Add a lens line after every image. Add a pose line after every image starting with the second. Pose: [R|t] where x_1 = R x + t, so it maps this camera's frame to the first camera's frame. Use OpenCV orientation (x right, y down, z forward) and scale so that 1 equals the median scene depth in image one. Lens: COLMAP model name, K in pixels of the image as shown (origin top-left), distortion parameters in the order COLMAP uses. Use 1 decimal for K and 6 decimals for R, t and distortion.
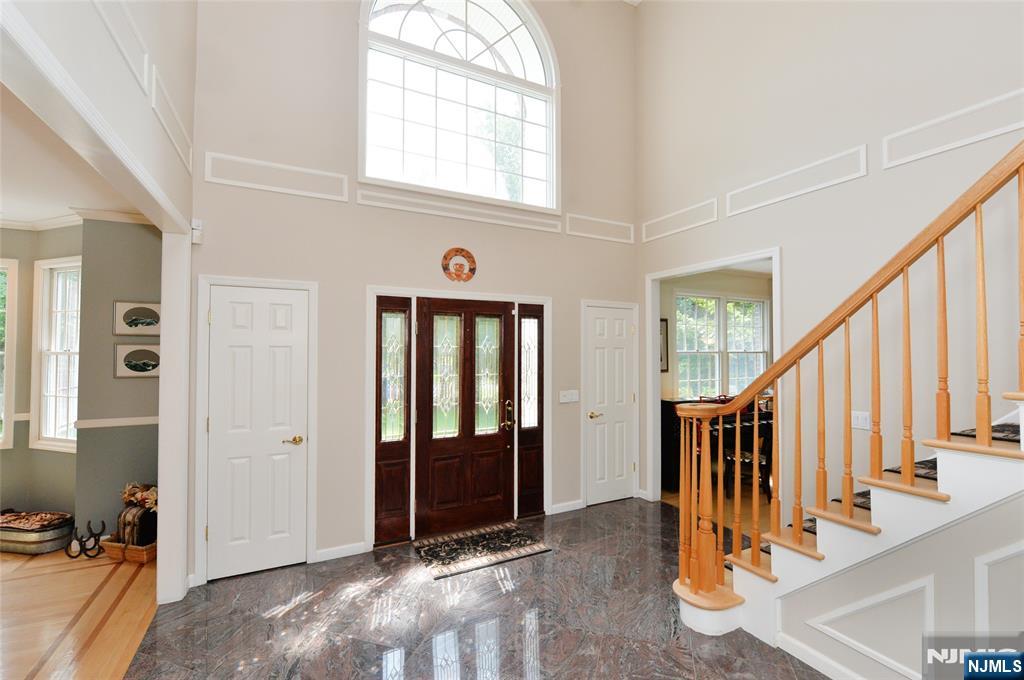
lens RADIAL K [[423.8, 0, 493.0], [0, 423.8, 345.0], [0, 0, 1]] dist [-0.000574, -0.001989]
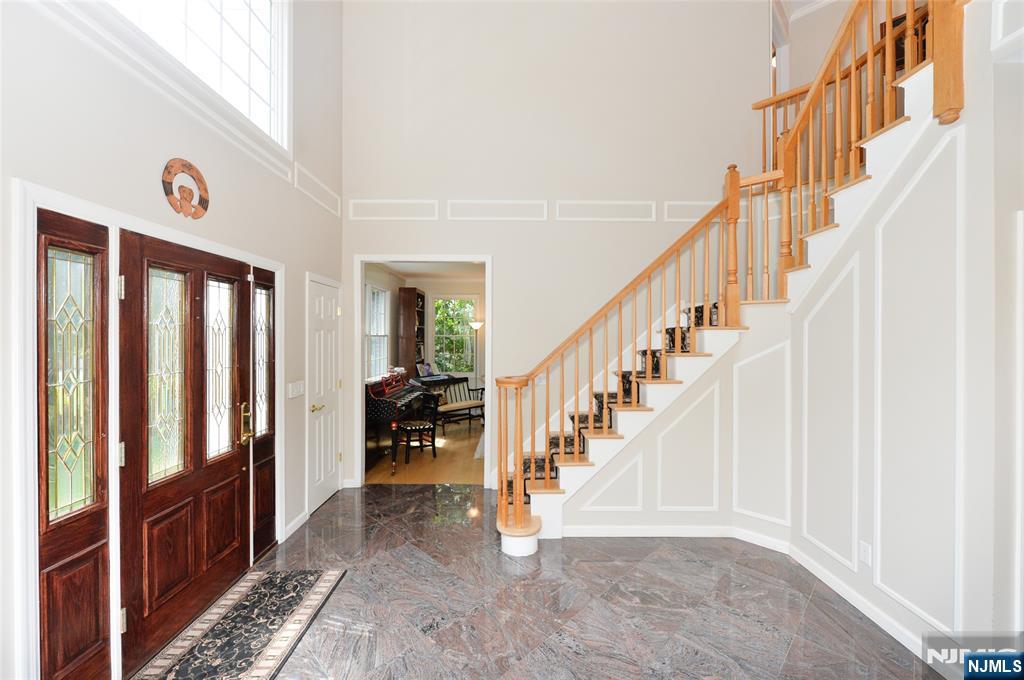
lens RADIAL K [[423.8, 0, 511.1], [0, 423.8, 340.6], [0, 0, 1]] dist [-0.000574, -0.001989]
pose [[0.433177, -0.006823, 0.901283, -0.430783], [-0.020860, 0.999628, 0.017593, 0.006093], [-0.901067, -0.026422, 0.432874, 0.322005]]
